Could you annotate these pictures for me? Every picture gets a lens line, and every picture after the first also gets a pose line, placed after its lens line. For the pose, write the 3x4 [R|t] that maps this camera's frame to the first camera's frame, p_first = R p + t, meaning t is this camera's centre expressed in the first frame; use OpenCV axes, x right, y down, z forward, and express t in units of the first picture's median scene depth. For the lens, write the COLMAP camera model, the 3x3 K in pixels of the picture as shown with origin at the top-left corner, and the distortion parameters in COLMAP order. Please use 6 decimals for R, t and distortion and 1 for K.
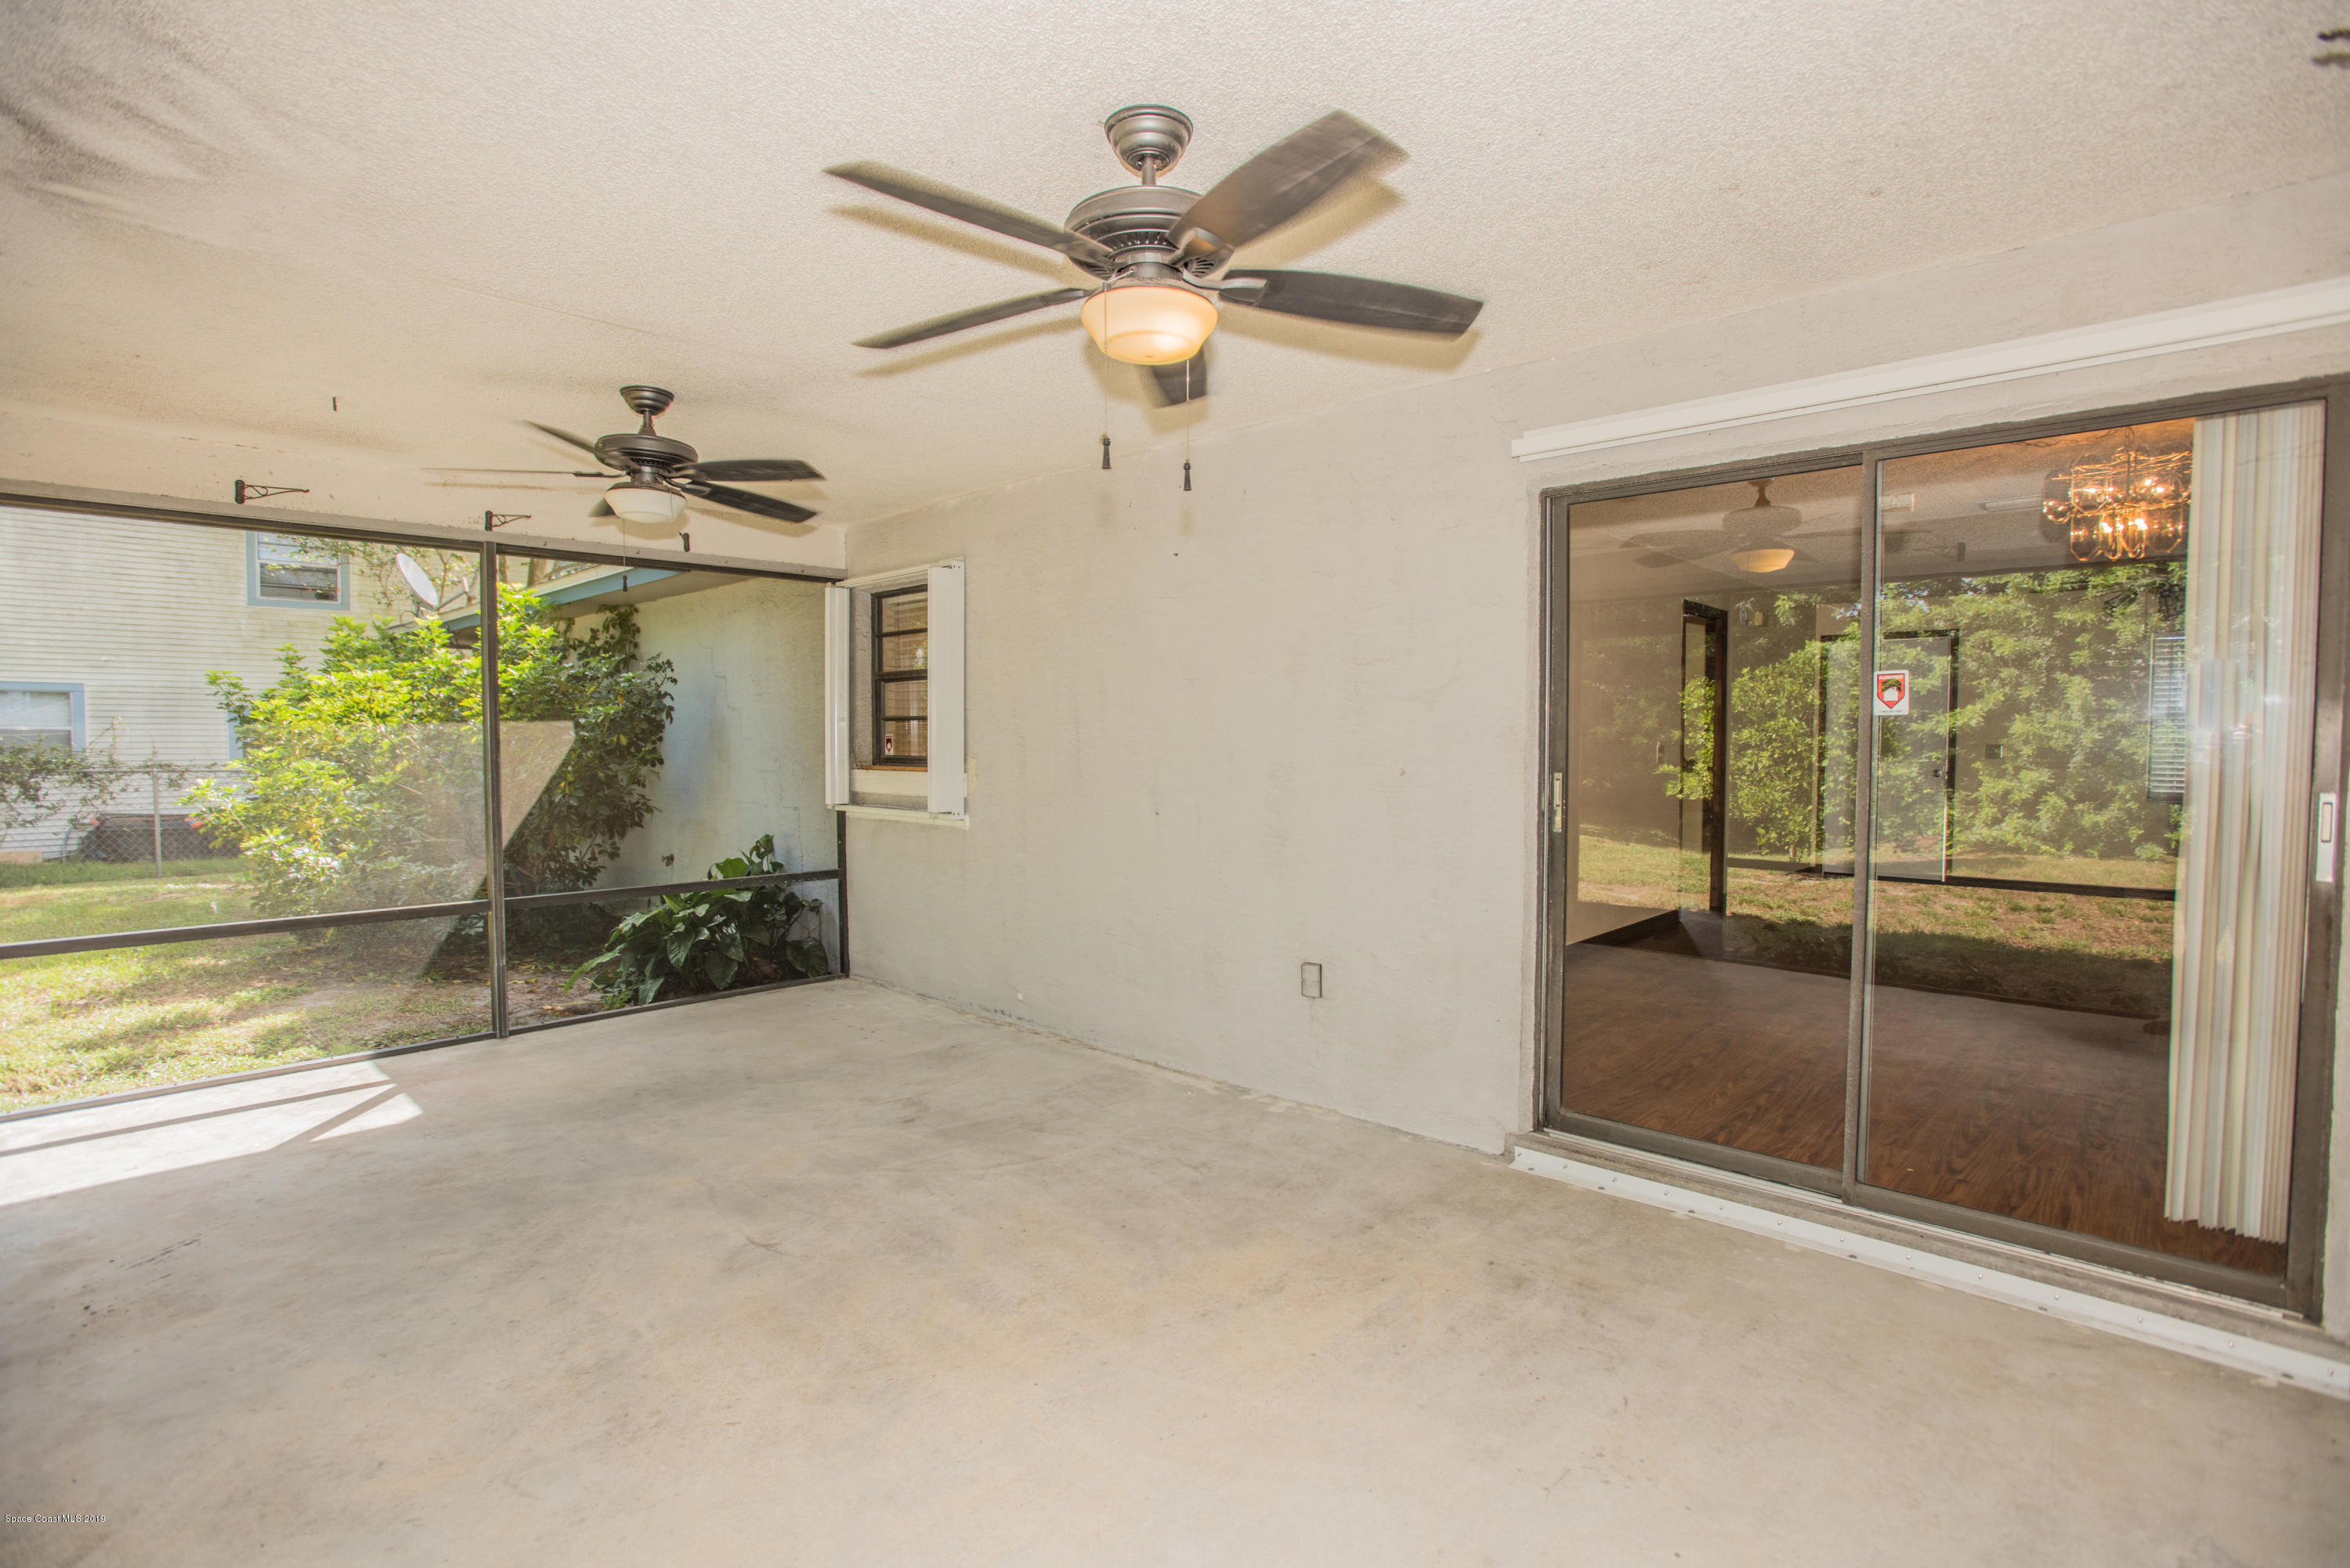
lens RADIAL K [[1127.0, 0, 1179.0], [0, 1127.0, 784.7], [0, 0, 1]] dist [-0.065375, 0.019895]
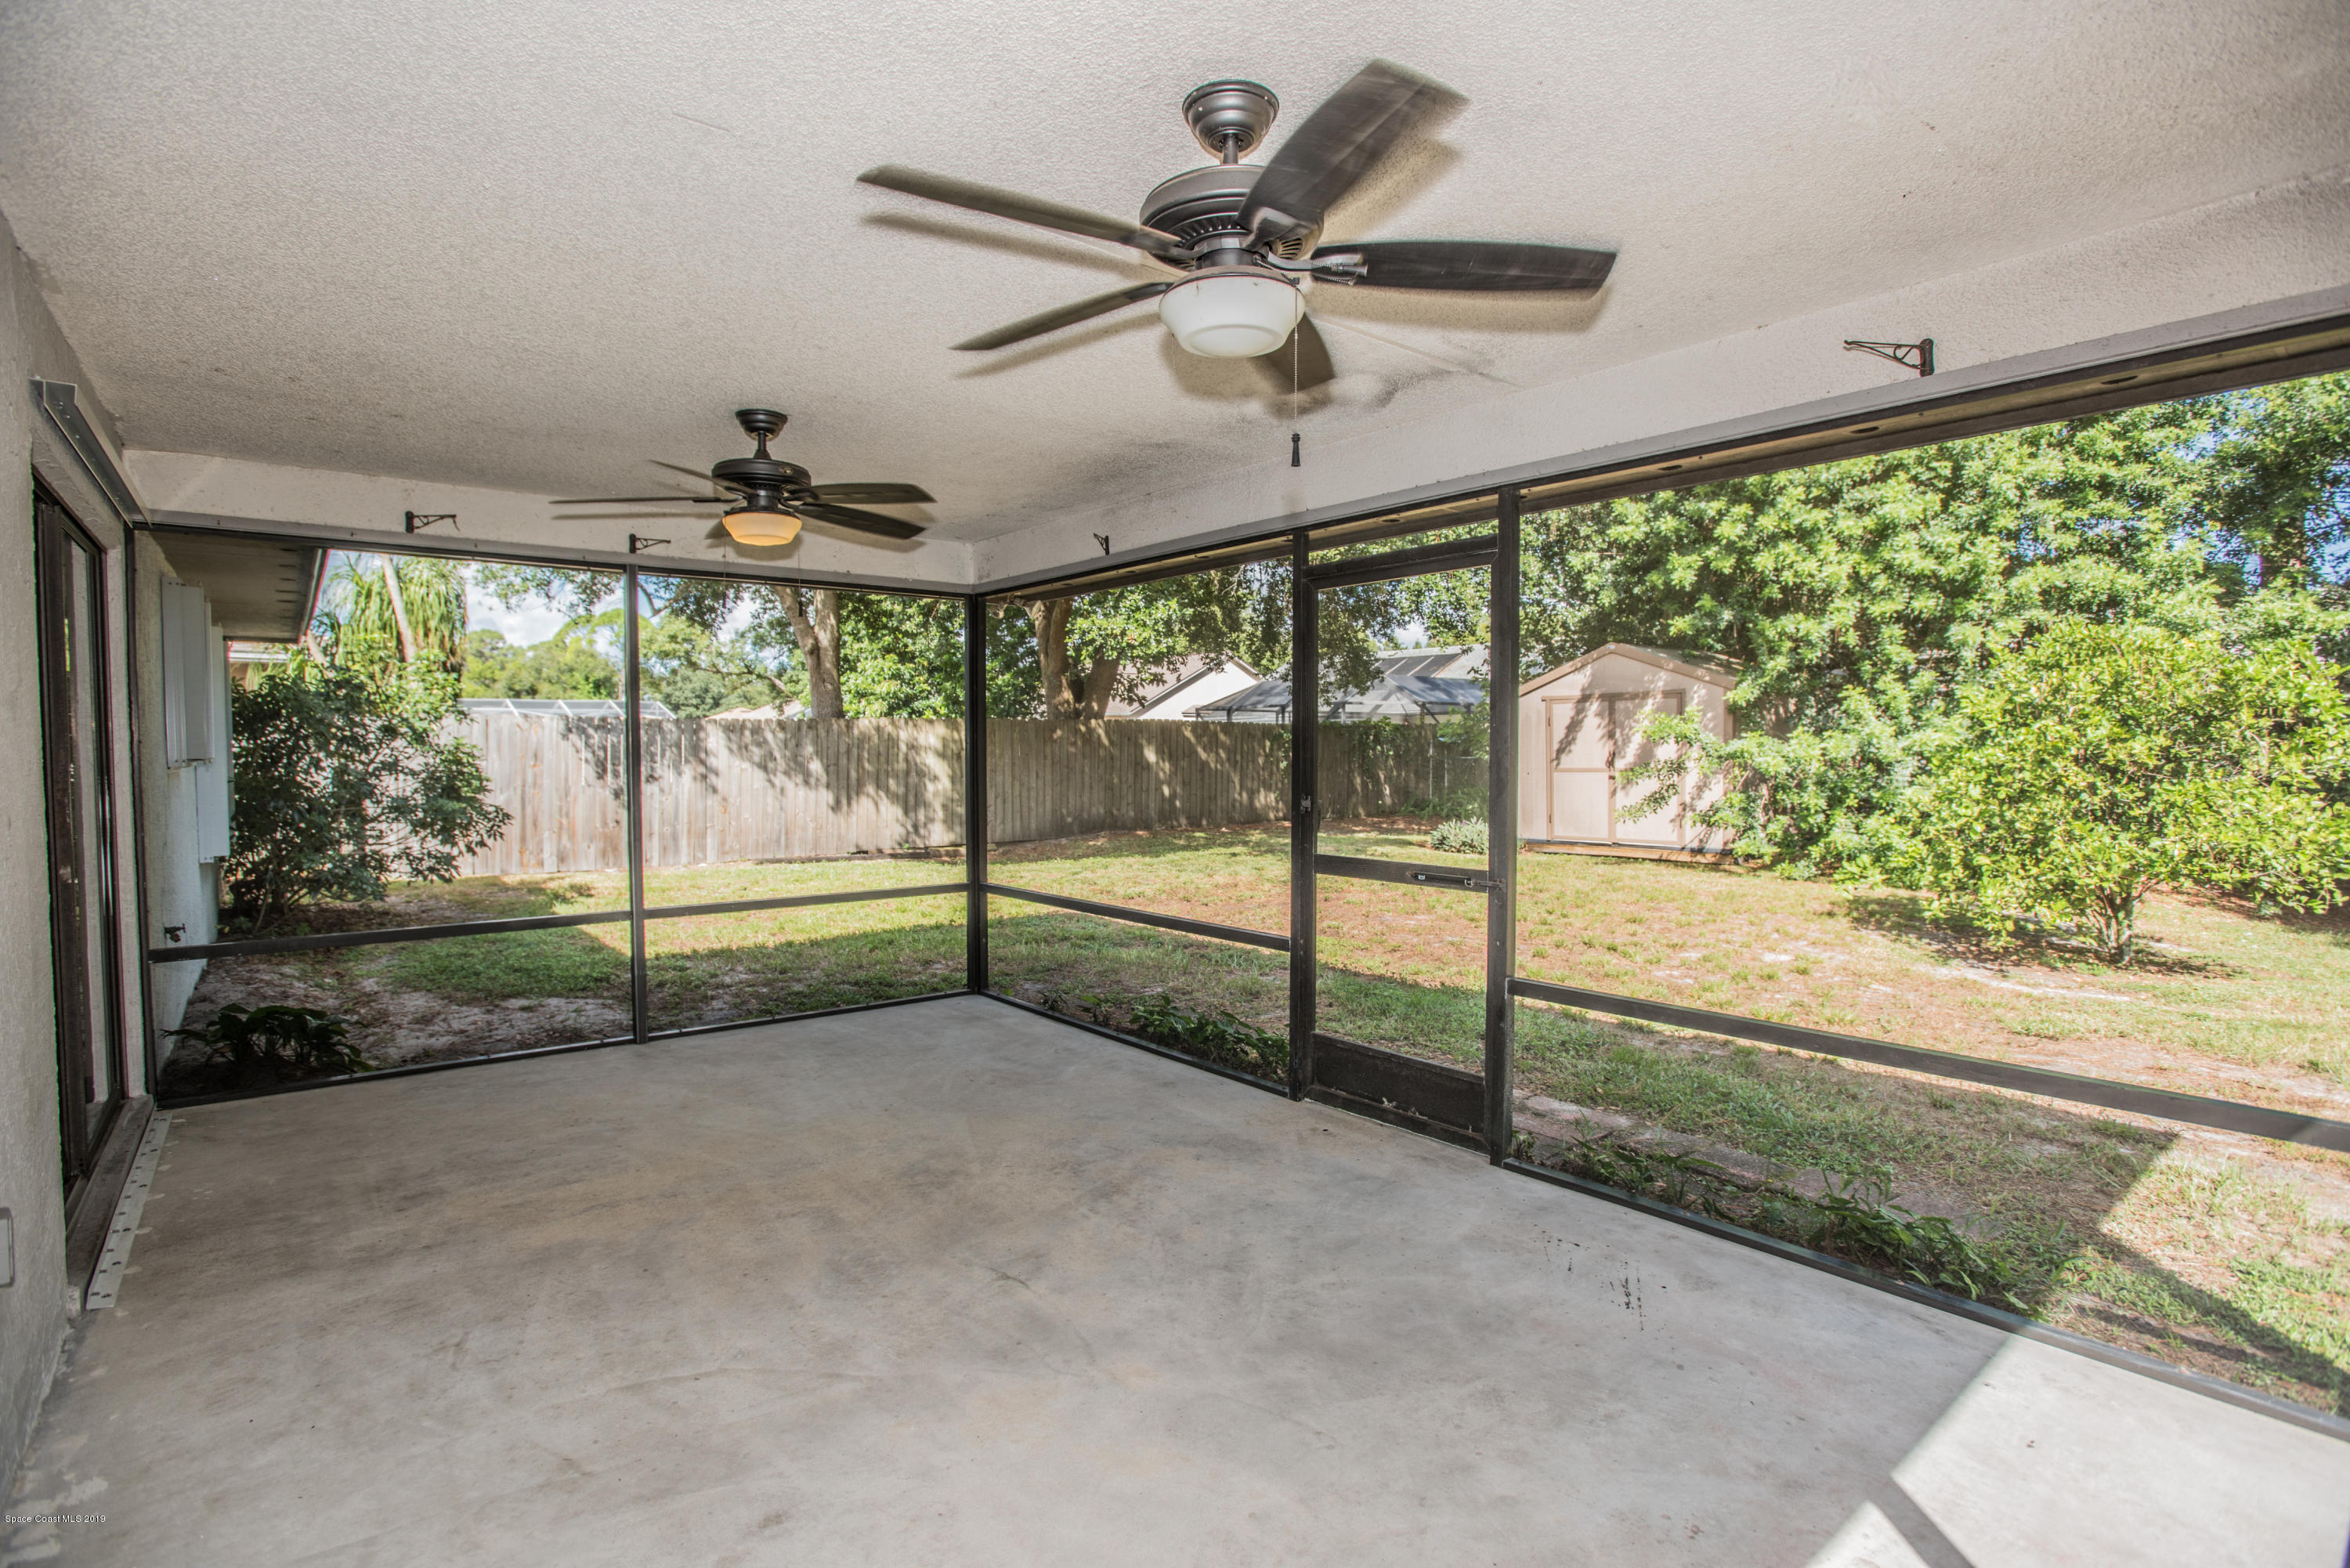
lens RADIAL K [[1127.0, 0, 1179.0], [0, 1127.0, 784.7], [0, 0, 1]] dist [-0.065375, 0.019895]
pose [[-0.991533, -0.001901, 0.129839, -0.537801], [0.008415, 0.996850, 0.078859, -0.076546], [-0.129580, 0.079284, -0.988394, 1.585095]]
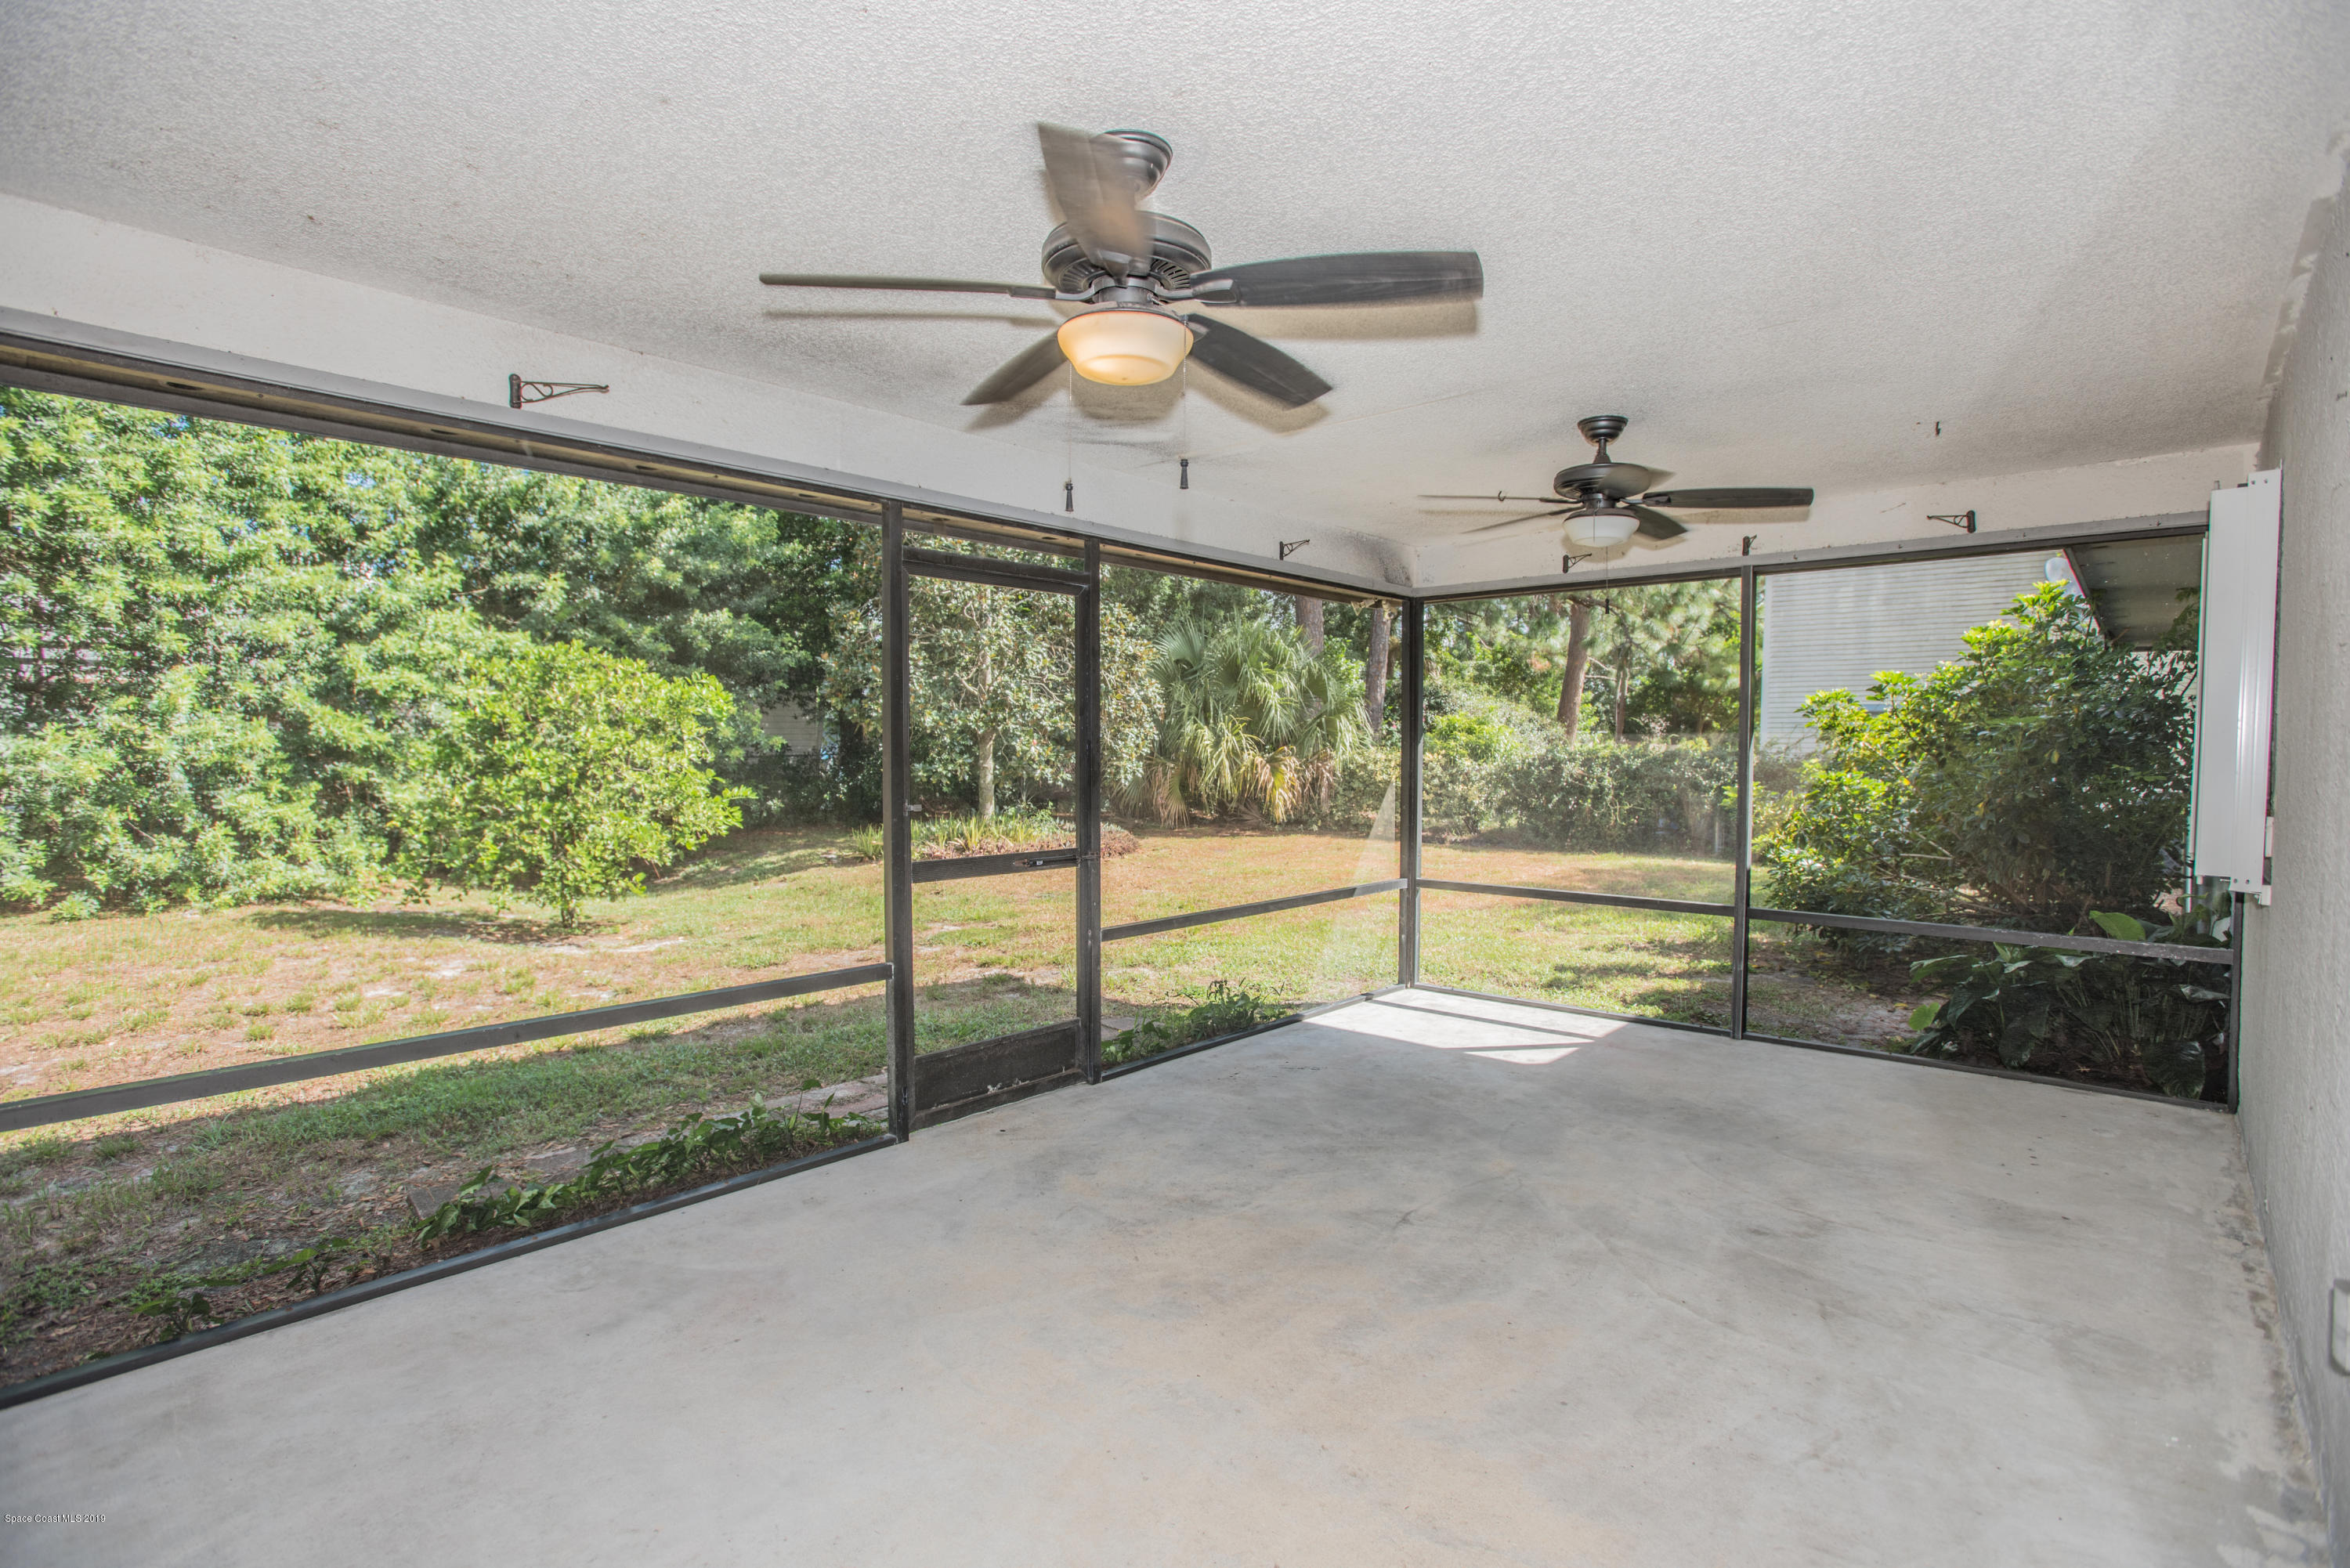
lens RADIAL K [[1127.0, 0, 1179.0], [0, 1127.0, 784.7], [0, 0, 1]] dist [-0.065375, 0.019895]
pose [[0.023697, 0.032814, -0.999181, 0.581070], [-0.045951, 0.998441, 0.031700, -0.029124], [0.998663, 0.045162, 0.025168, 0.605203]]
